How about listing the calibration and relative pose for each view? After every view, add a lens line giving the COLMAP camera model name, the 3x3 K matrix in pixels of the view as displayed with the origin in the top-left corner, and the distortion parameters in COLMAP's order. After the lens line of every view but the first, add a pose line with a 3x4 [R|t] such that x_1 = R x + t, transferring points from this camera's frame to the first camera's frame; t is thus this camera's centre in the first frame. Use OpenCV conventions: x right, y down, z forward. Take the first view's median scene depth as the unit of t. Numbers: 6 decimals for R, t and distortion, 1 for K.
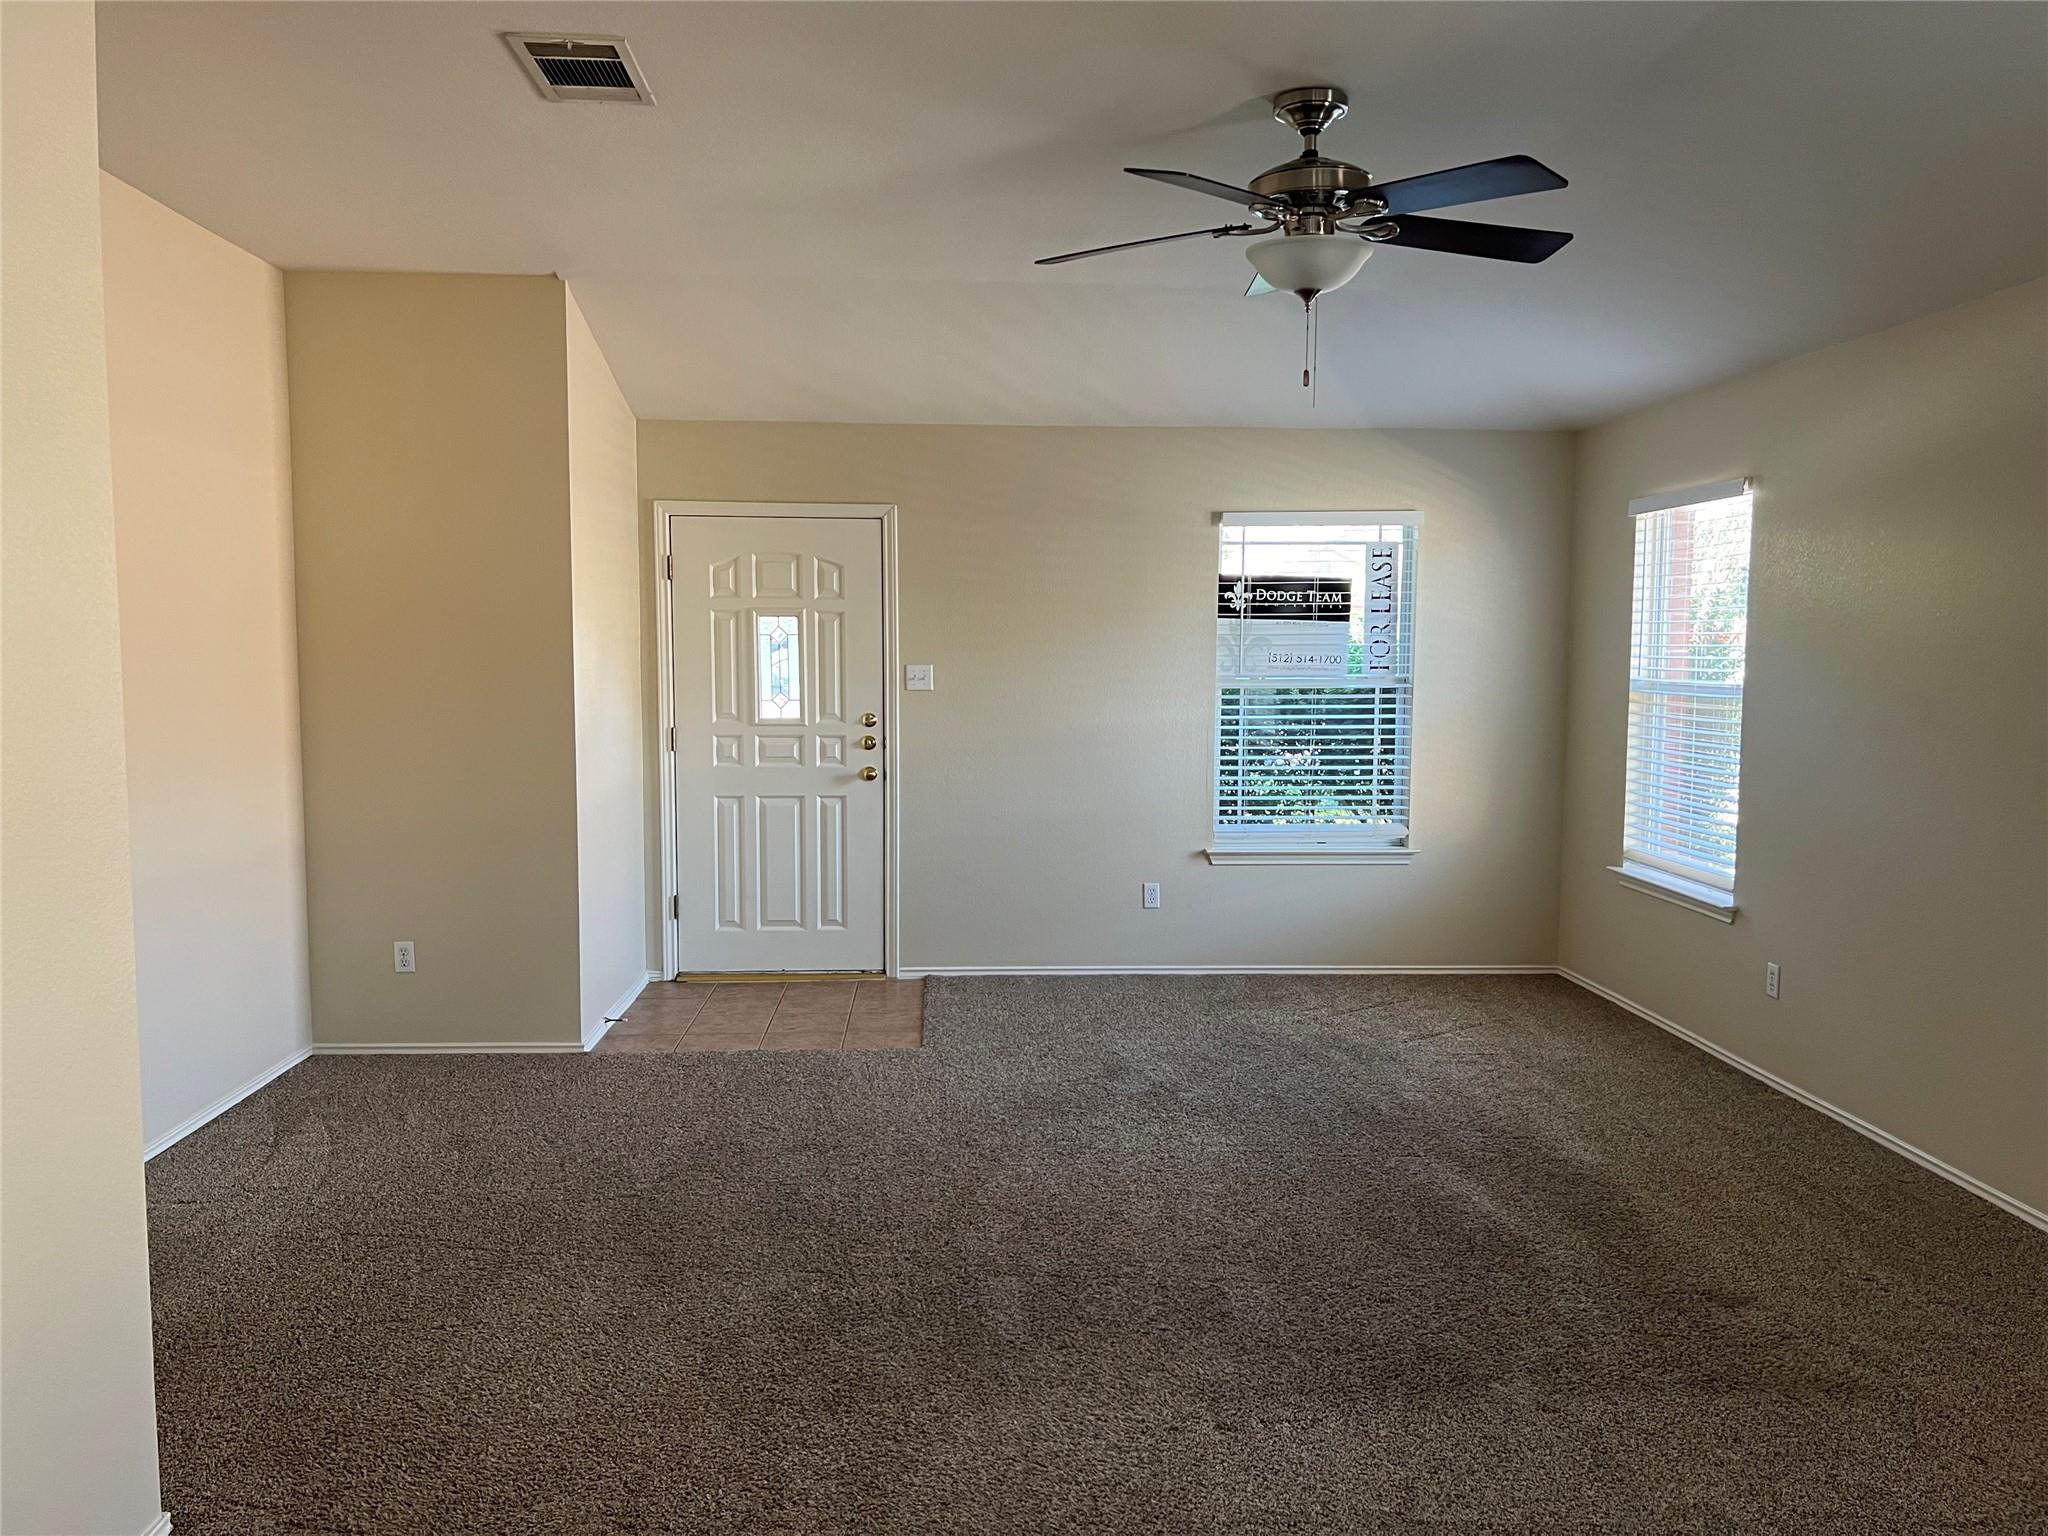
lens RADIAL K [[1535.1, 0, 1017.9], [0, 1535.1, 798.8], [0, 0, 1]] dist [0.066920, -0.077455]
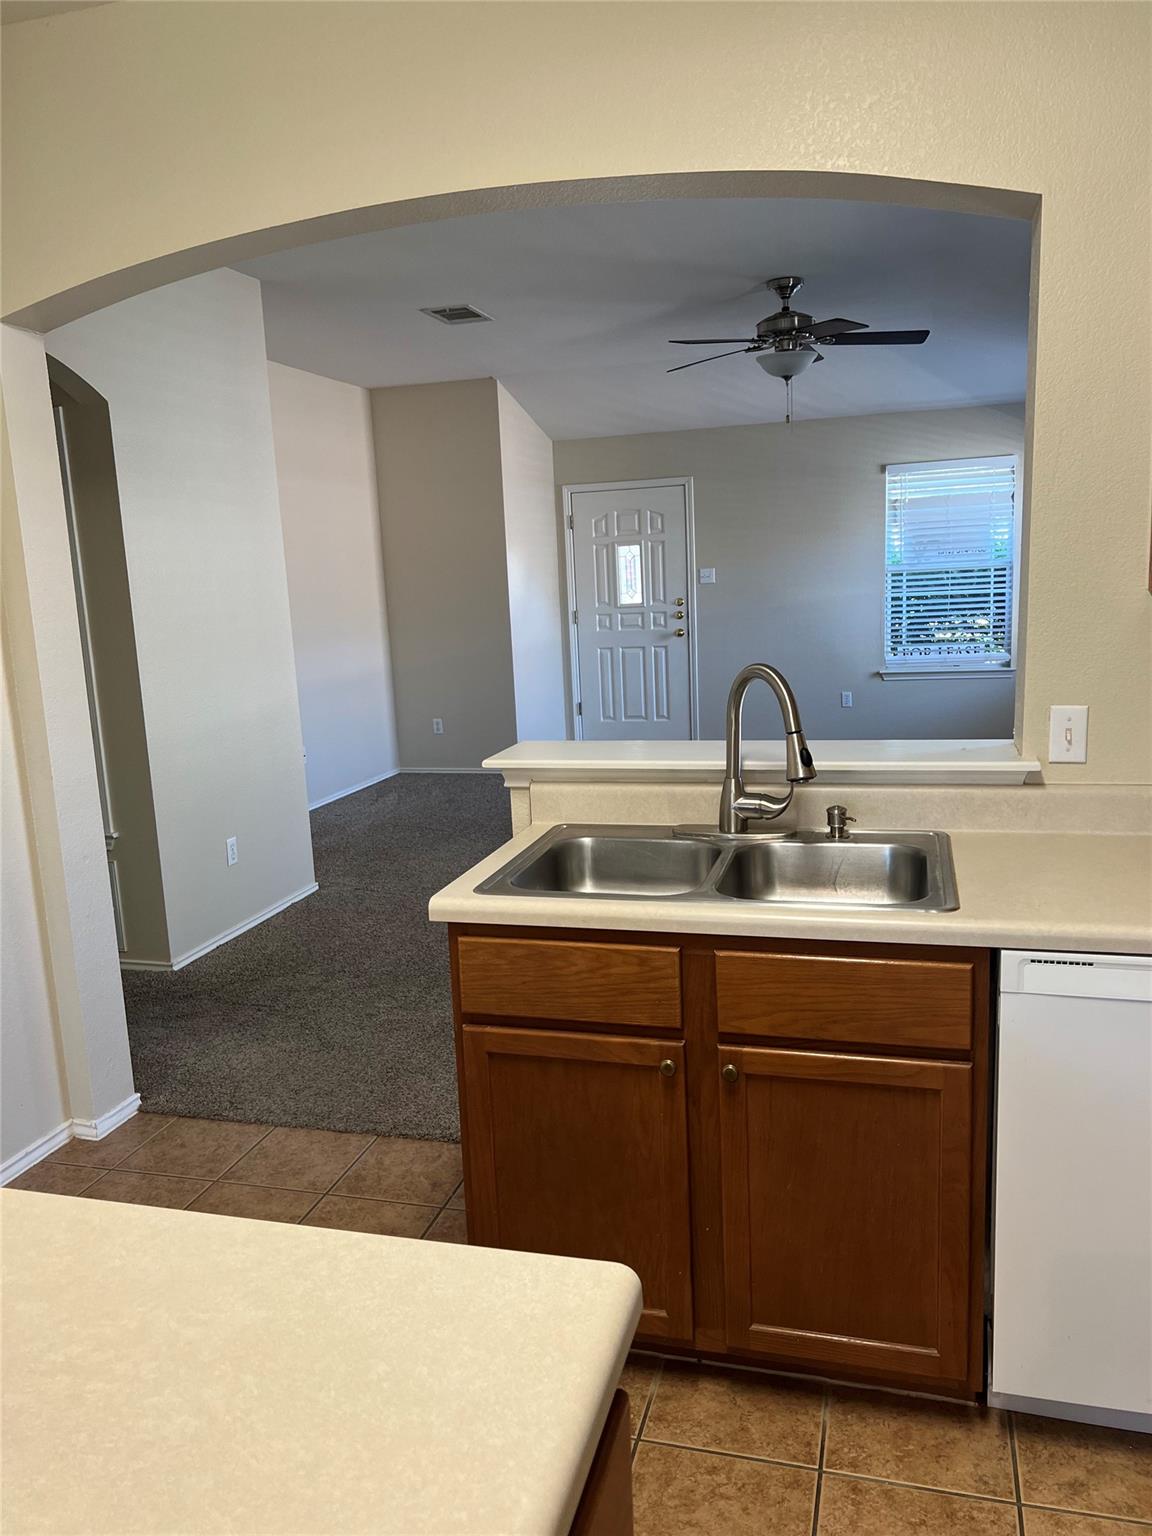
lens RADIAL K [[1152.4, 0, 570.4], [0, 1152.4, 798.7], [0, 0, 1]] dist [0.101132, -0.136948]
pose [[0.945062, 0.014408, -0.326574, 0.282614], [0.020525, 0.994442, 0.103268, 0.043063], [0.326247, -0.104298, 0.939513, -0.406497]]
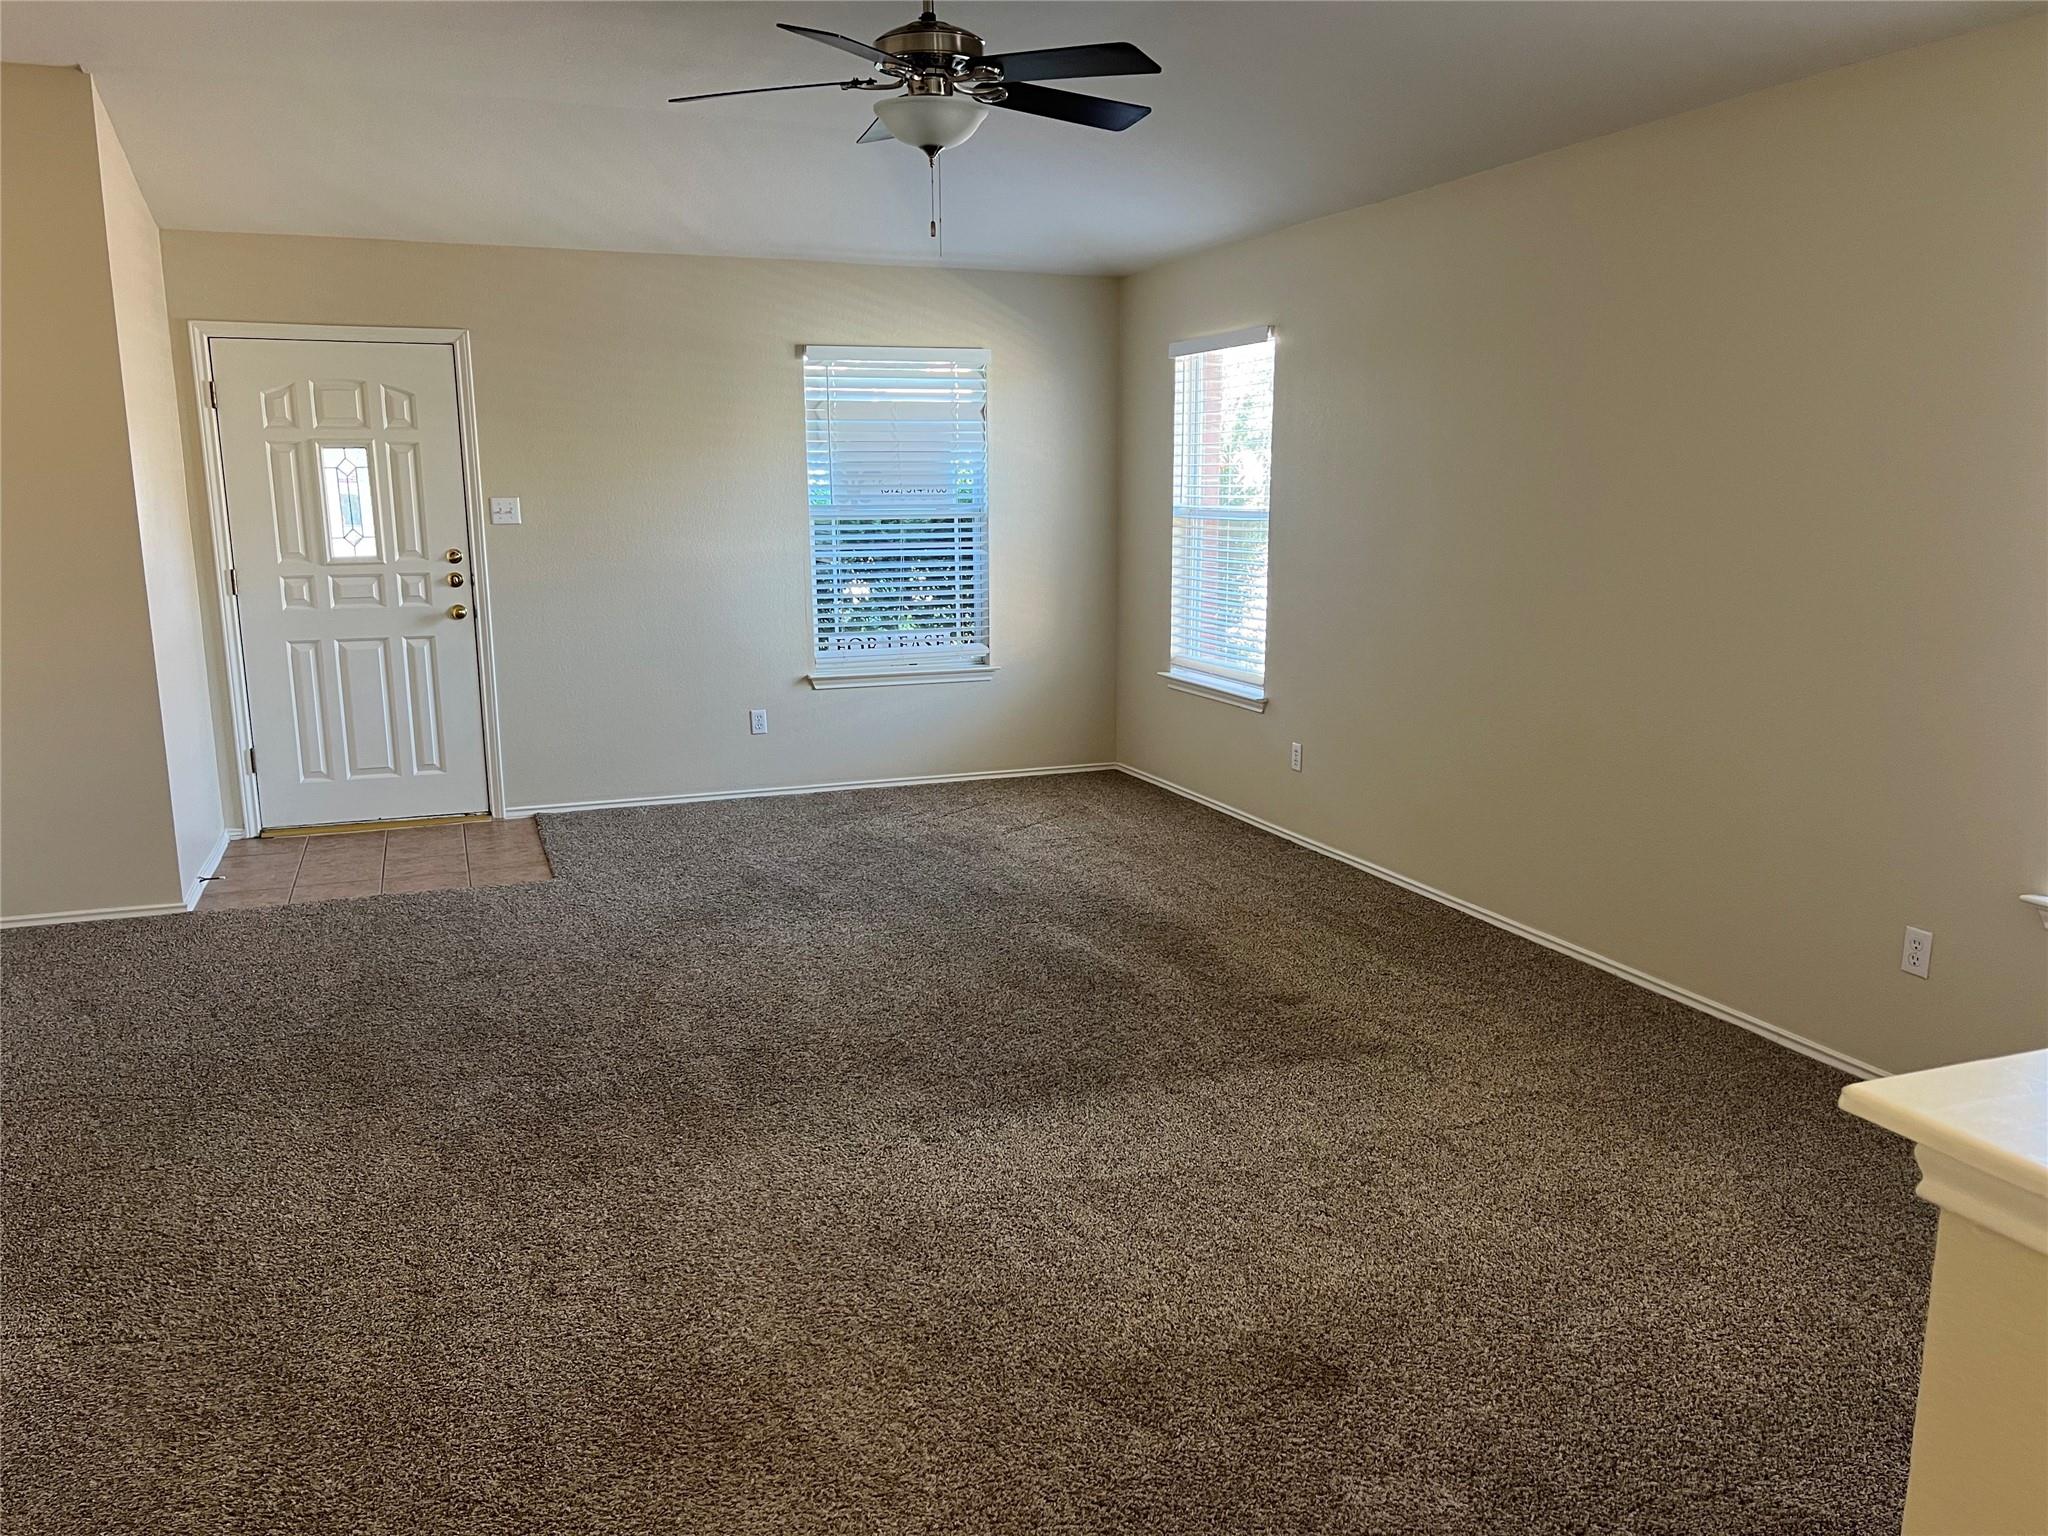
lens RADIAL K [[1536.6, 0, 1030.1], [0, 1536.6, 779.3], [0, 0, 1]] dist [0.101132, -0.136948]
pose [[0.950114, -0.069371, 0.304092, -0.075077], [0.041114, 0.994301, 0.098364, 0.008723], [-0.309183, -0.080955, 0.947551, -0.071182]]
